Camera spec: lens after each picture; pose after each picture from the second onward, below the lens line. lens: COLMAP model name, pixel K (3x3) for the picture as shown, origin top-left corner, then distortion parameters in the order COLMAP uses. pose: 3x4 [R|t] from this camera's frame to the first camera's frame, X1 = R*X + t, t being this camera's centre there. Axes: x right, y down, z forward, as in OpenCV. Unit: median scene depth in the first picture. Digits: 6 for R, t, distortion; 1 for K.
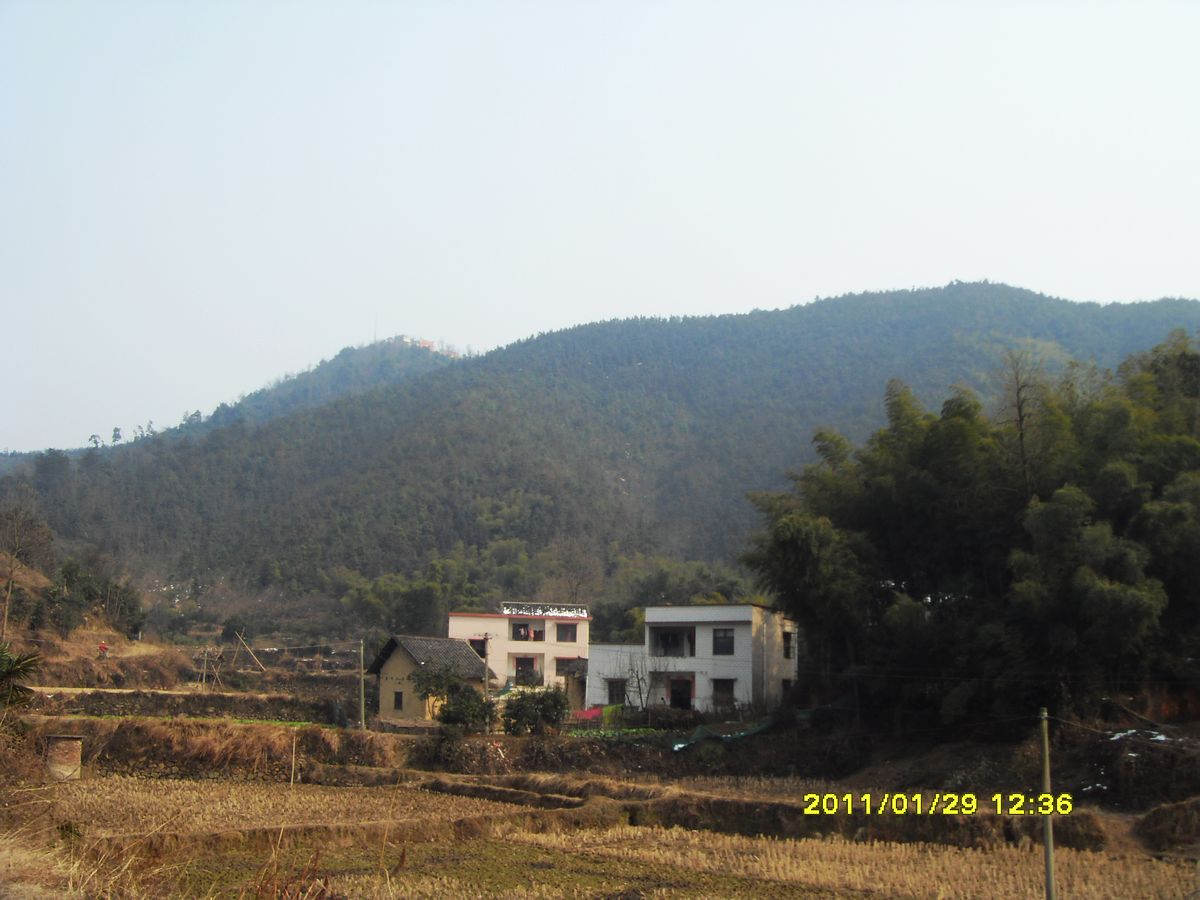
lens RADIAL K [[1329.3, 0, 600.0], [0, 1329.3, 450.0], [0, 0, 1]] dist [-0.207025, 0.297318]
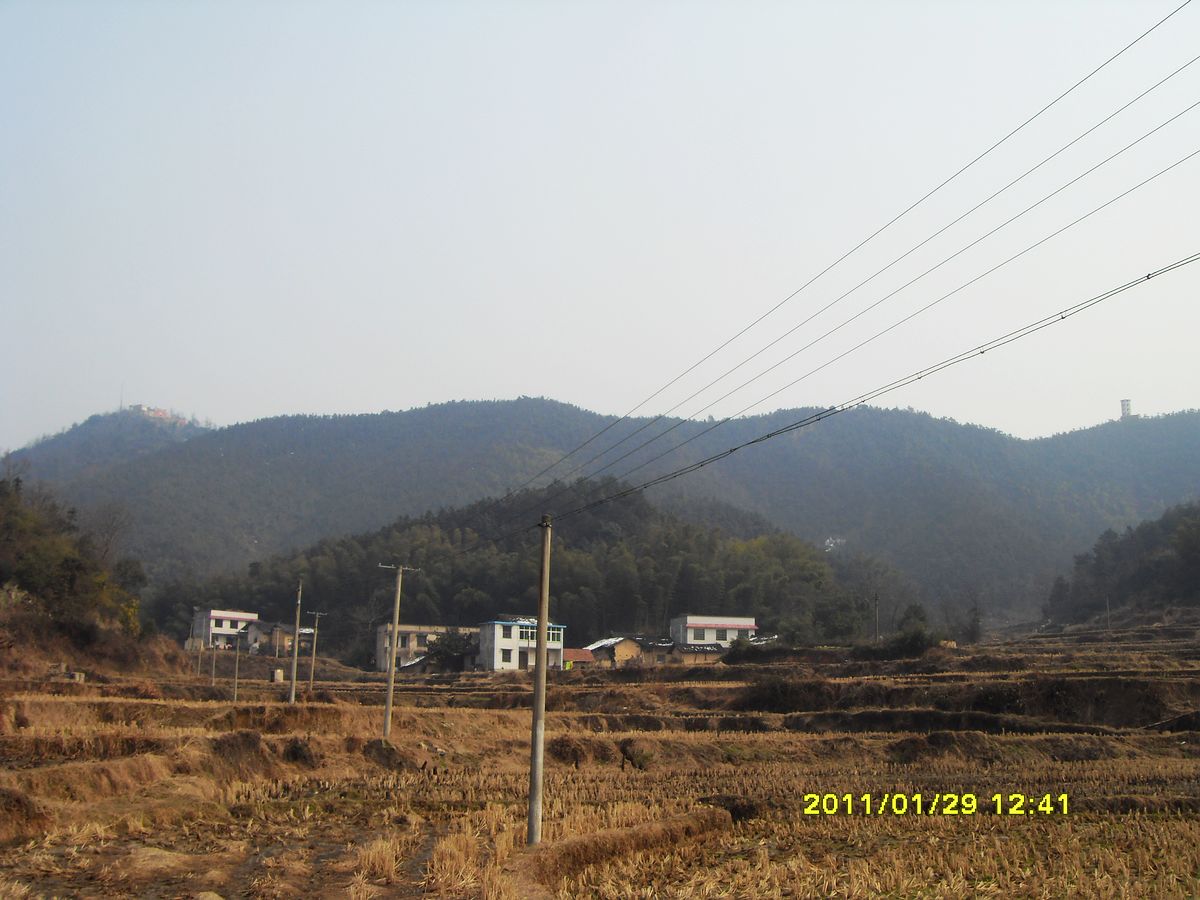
lens RADIAL K [[1329.3, 0, 600.0], [0, 1329.3, 450.0], [0, 0, 1]] dist [-0.207025, 0.297318]
pose [[0.986282, 0.019703, 0.163887, 0.119209], [-0.018108, 0.999773, -0.011220, -0.055949], [-0.164071, 0.008099, 0.986415, -0.437634]]
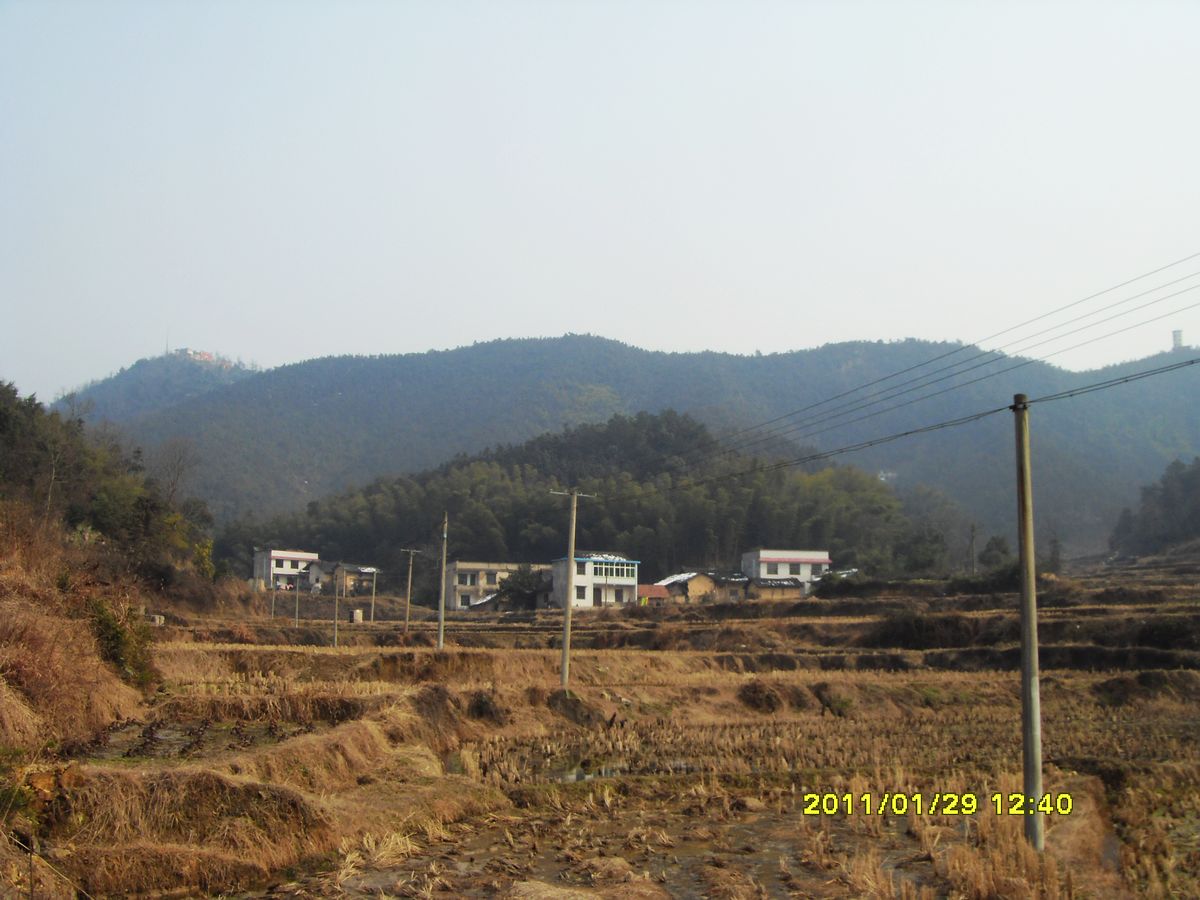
lens RADIAL K [[1321.0, 0, 600.0], [0, 1321.0, 450.0], [0, 0, 1]] dist [-0.206937, 0.297269]
pose [[0.990836, 0.000972, 0.135066, 0.112101], [-0.005900, 0.999331, 0.036086, -0.054317], [-0.134940, -0.036552, 0.990179, -0.425987]]
